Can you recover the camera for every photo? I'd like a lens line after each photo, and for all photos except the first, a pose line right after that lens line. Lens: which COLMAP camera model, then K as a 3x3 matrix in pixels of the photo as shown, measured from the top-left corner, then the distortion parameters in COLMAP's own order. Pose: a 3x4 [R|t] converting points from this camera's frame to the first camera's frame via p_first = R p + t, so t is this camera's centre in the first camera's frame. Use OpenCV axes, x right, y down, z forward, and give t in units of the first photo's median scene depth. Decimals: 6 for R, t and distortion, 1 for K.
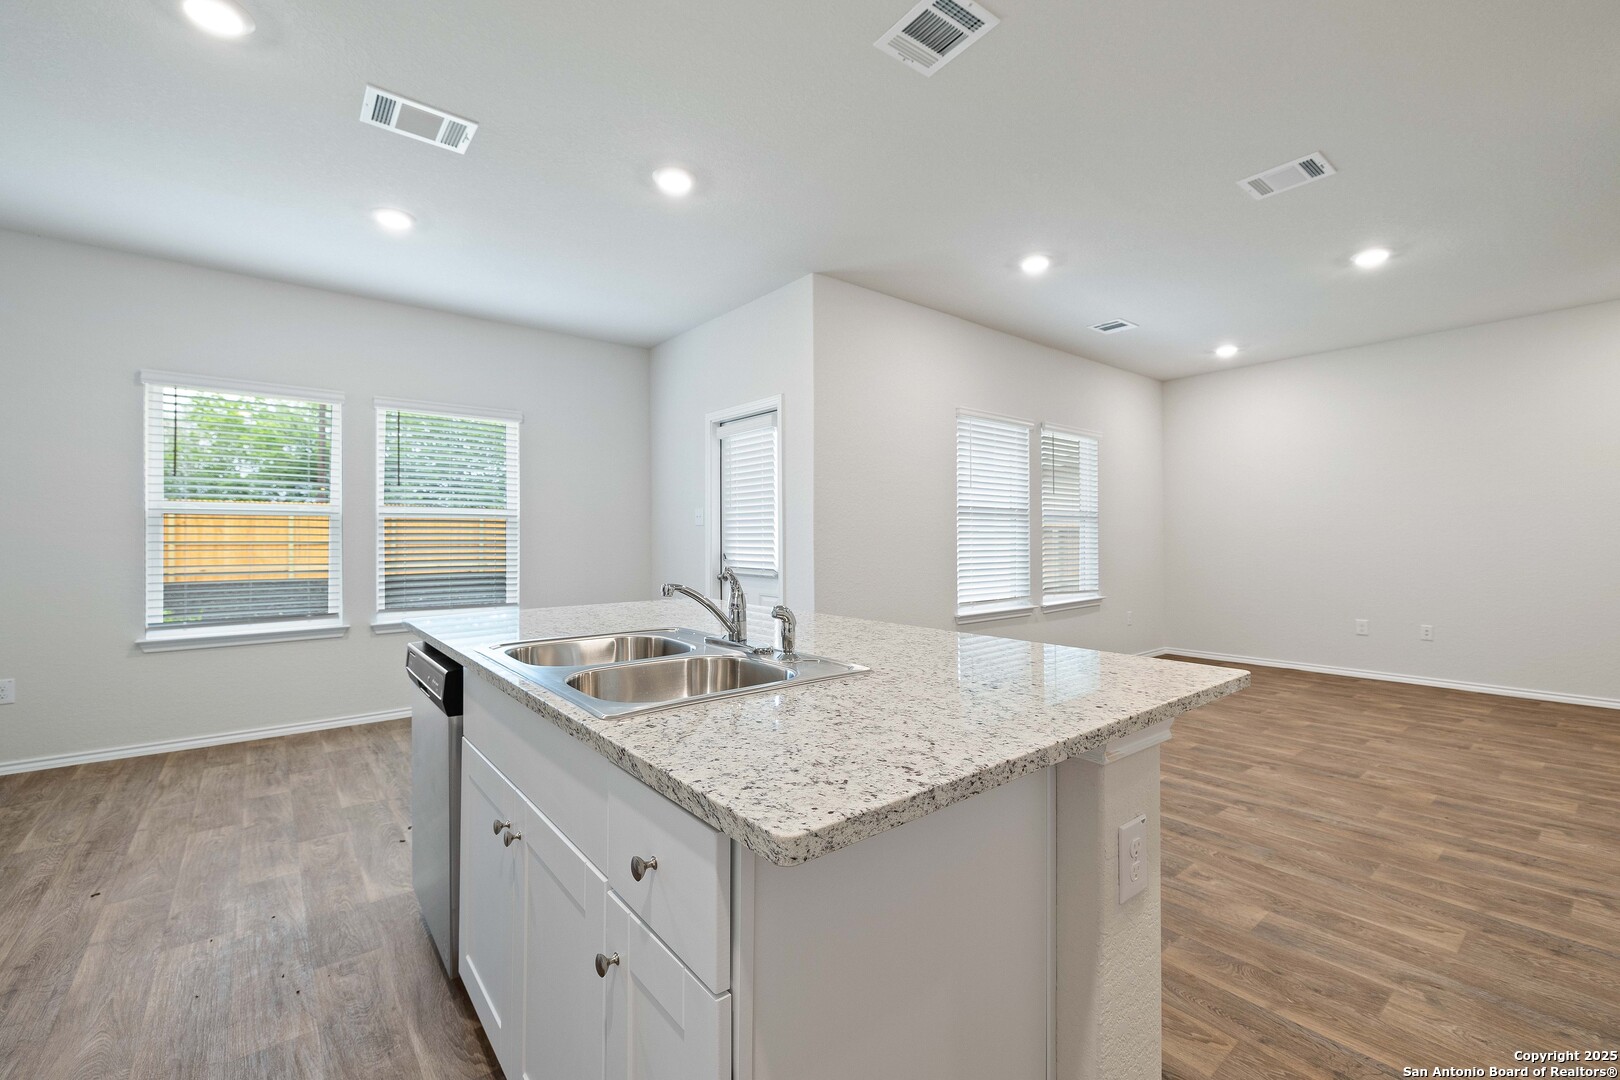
lens RADIAL K [[682.1, 0, 796.0], [0, 682.1, 550.7], [0, 0, 1]] dist [-0.005163, 0.001096]
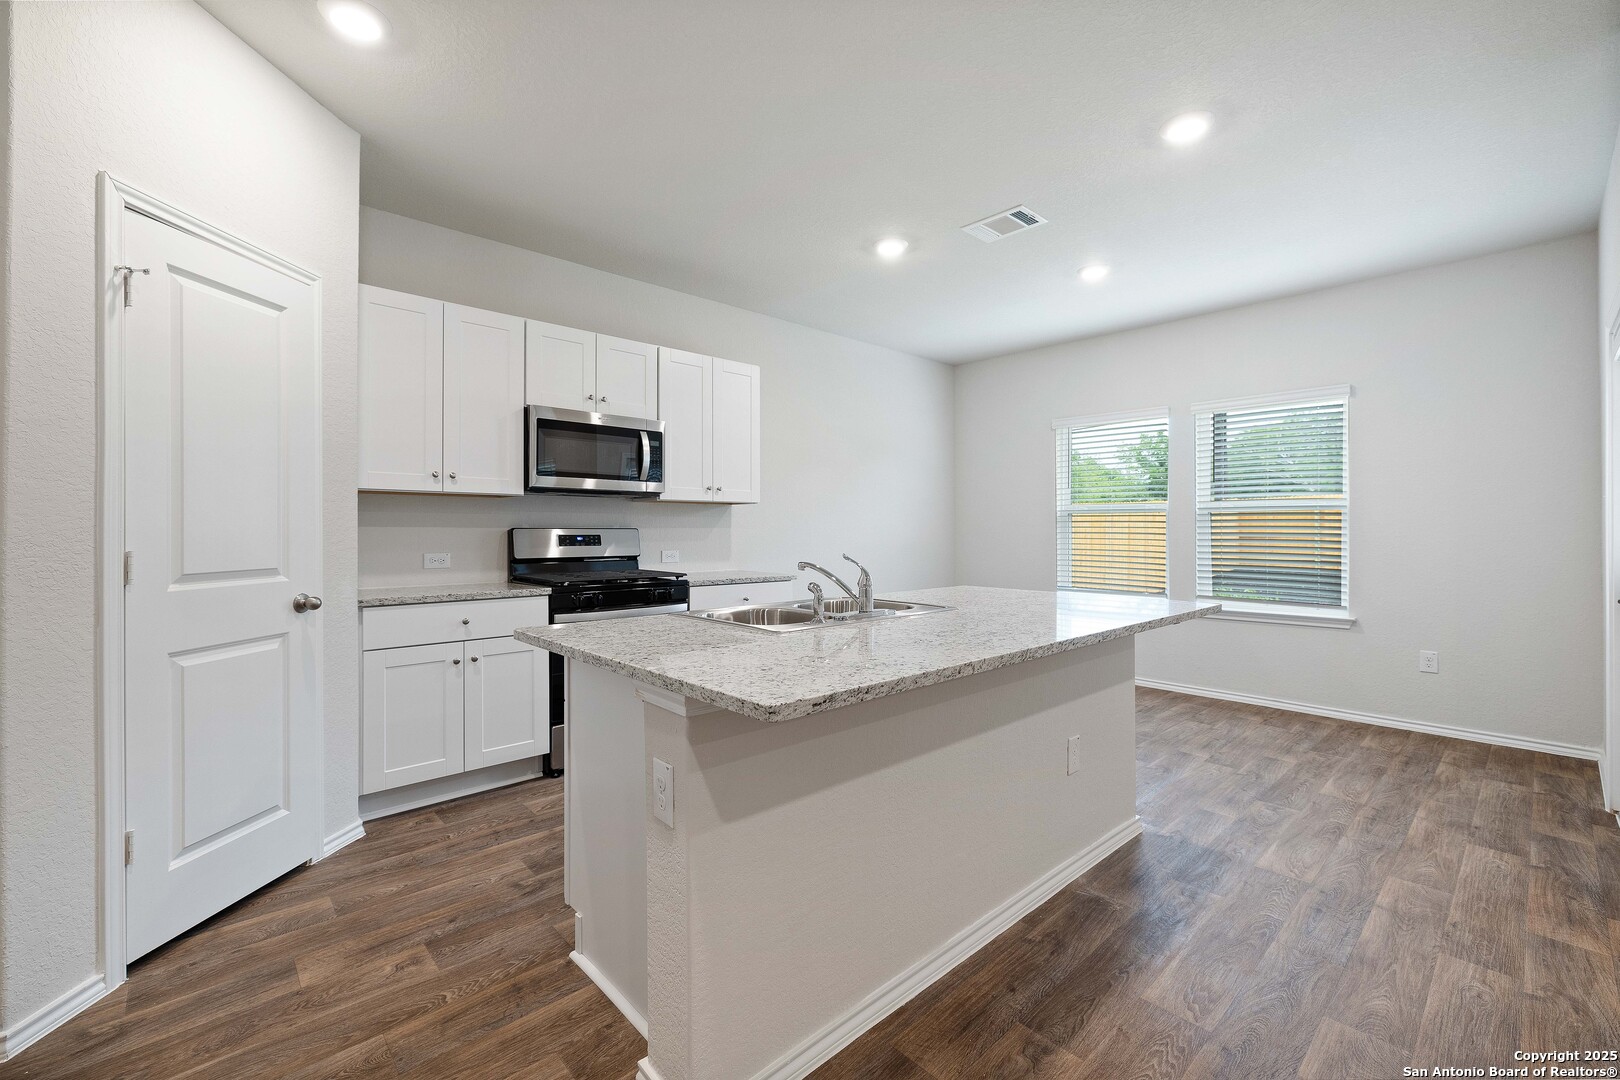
lens RADIAL K [[682.1, 0, 808.5], [0, 682.1, 527.7], [0, 0, 1]] dist [-0.005163, 0.001096]
pose [[0.065964, 0.002622, -0.997819, 0.495968], [-0.027710, 0.999616, 0.000795, -0.007206], [0.997437, 0.027597, 0.066011, 0.328414]]
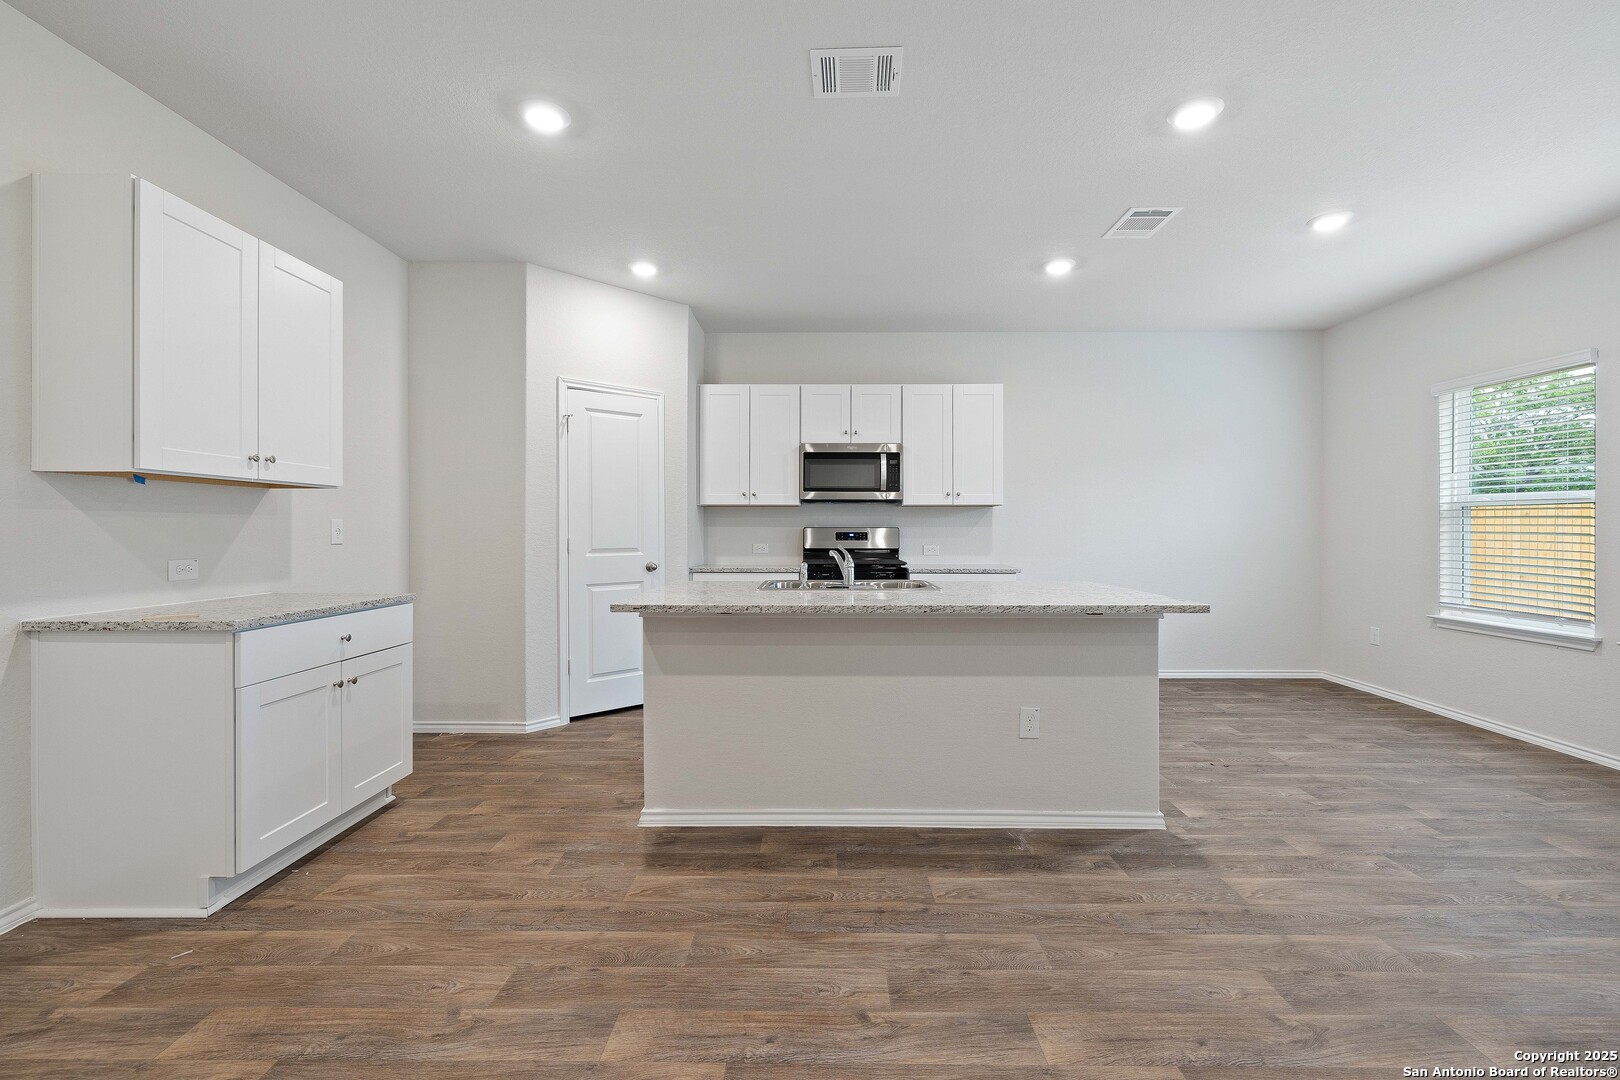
lens RADIAL K [[682.1, 0, 815.1], [0, 682.1, 532.0], [0, 0, 1]] dist [-0.005163, 0.001096]
pose [[-0.630790, 0.009510, -0.775895, 0.587739], [-0.018612, 0.999452, 0.027381, -0.022854], [0.775730, 0.031713, -0.630267, 0.858825]]
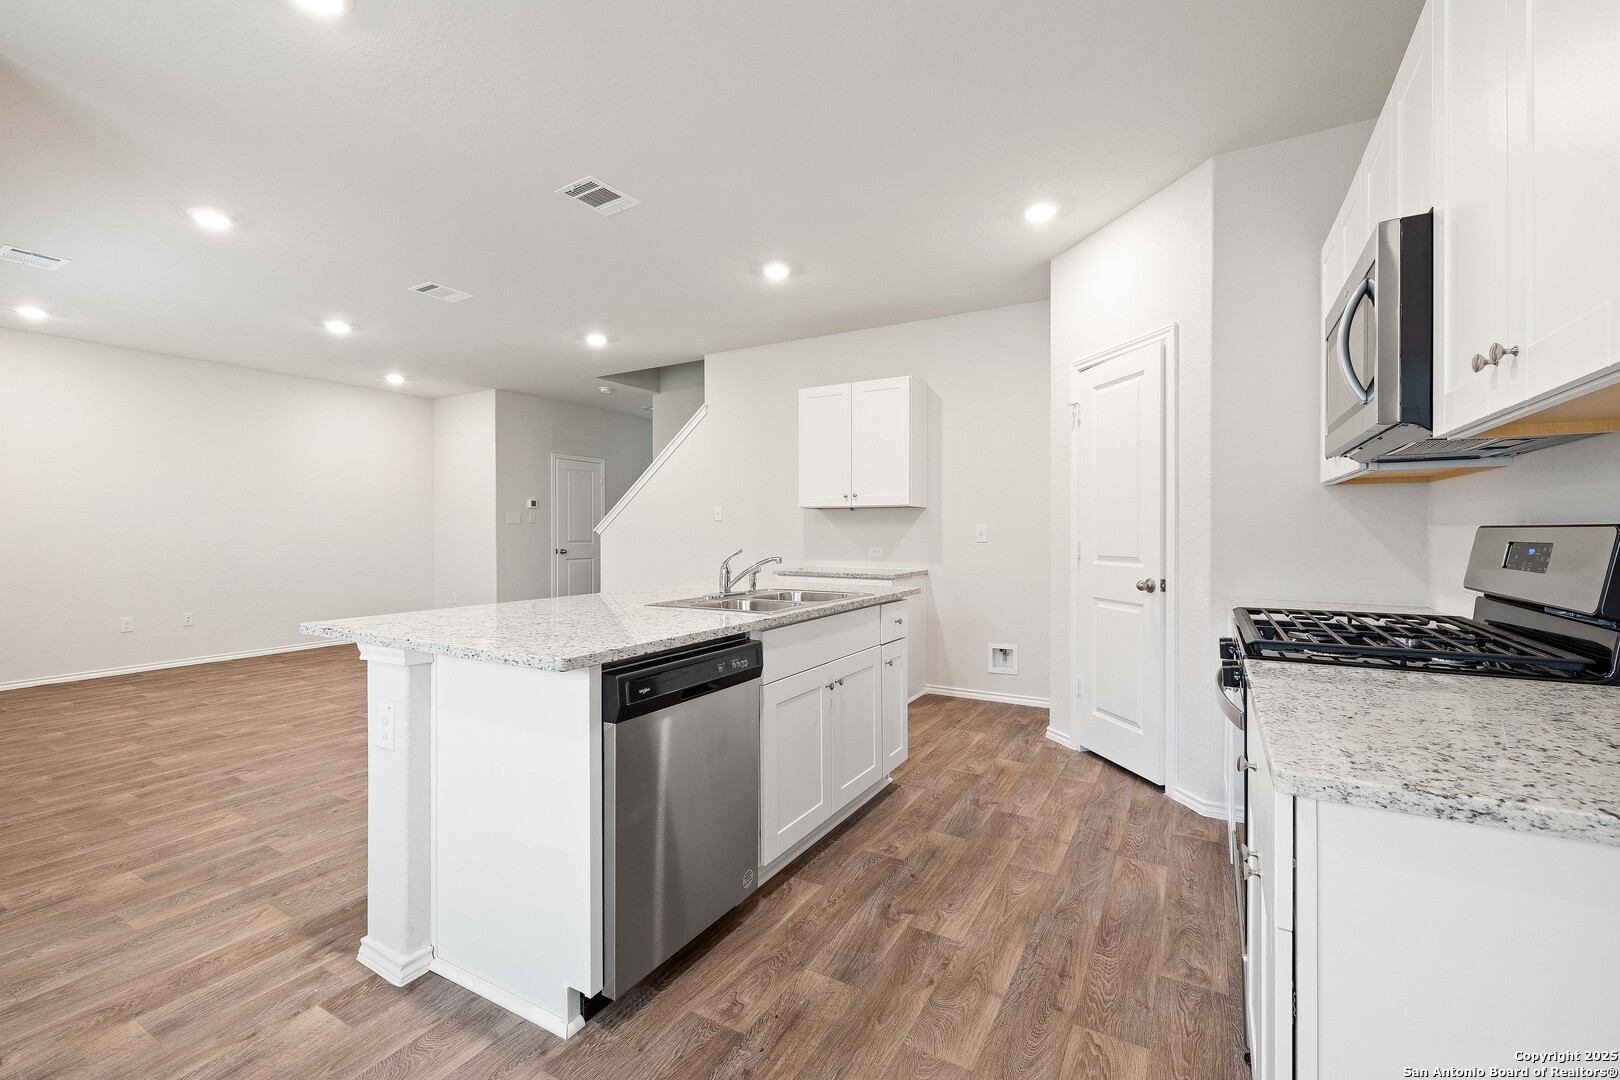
lens RADIAL K [[682.1, 0, 810.7], [0, 682.1, 534.3], [0, 0, 1]] dist [-0.005163, 0.001096]
pose [[-0.372244, 0.001792, 0.928133, -0.709461], [0.028694, 0.999542, 0.009578, -0.007045], [-0.927691, 0.030198, -0.372125, 0.586902]]
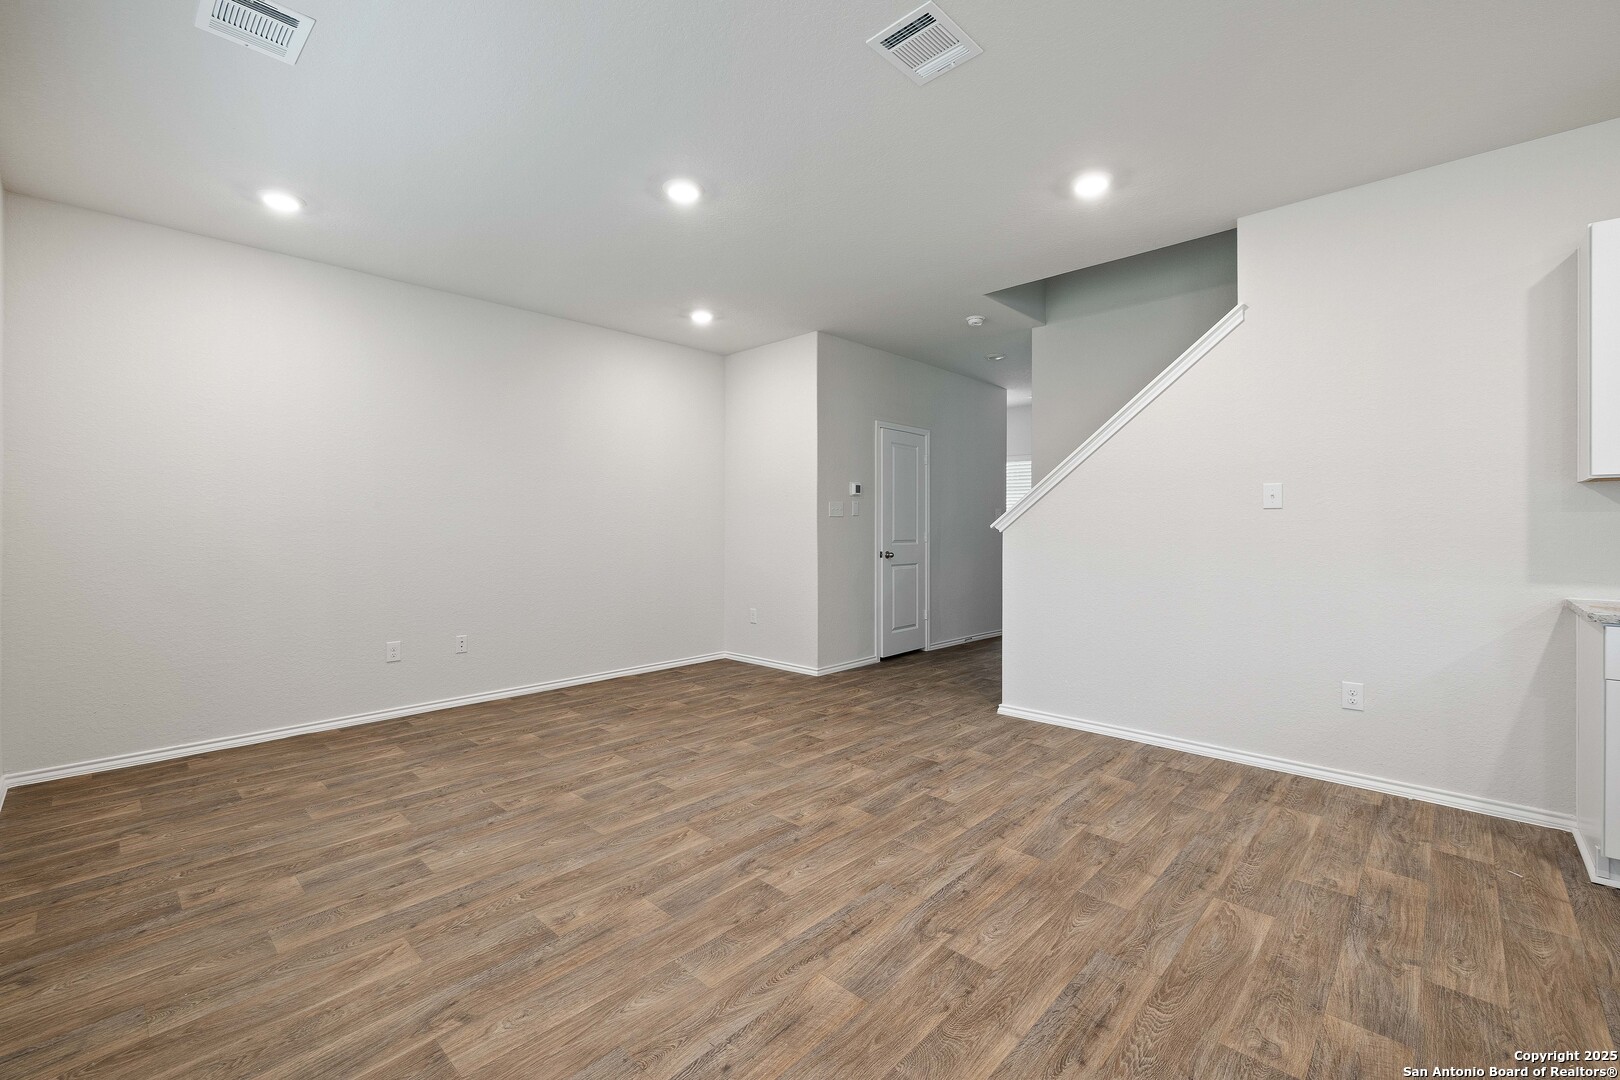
lens RADIAL K [[682.1, 0, 811.6], [0, 682.1, 523.2], [0, 0, 1]] dist [-0.005163, 0.001096]
pose [[-0.142773, 0.012886, 0.989672, 0.007543], [0.027267, 0.999587, -0.009081, -0.017854], [-0.989380, 0.025689, -0.143065, 0.897152]]
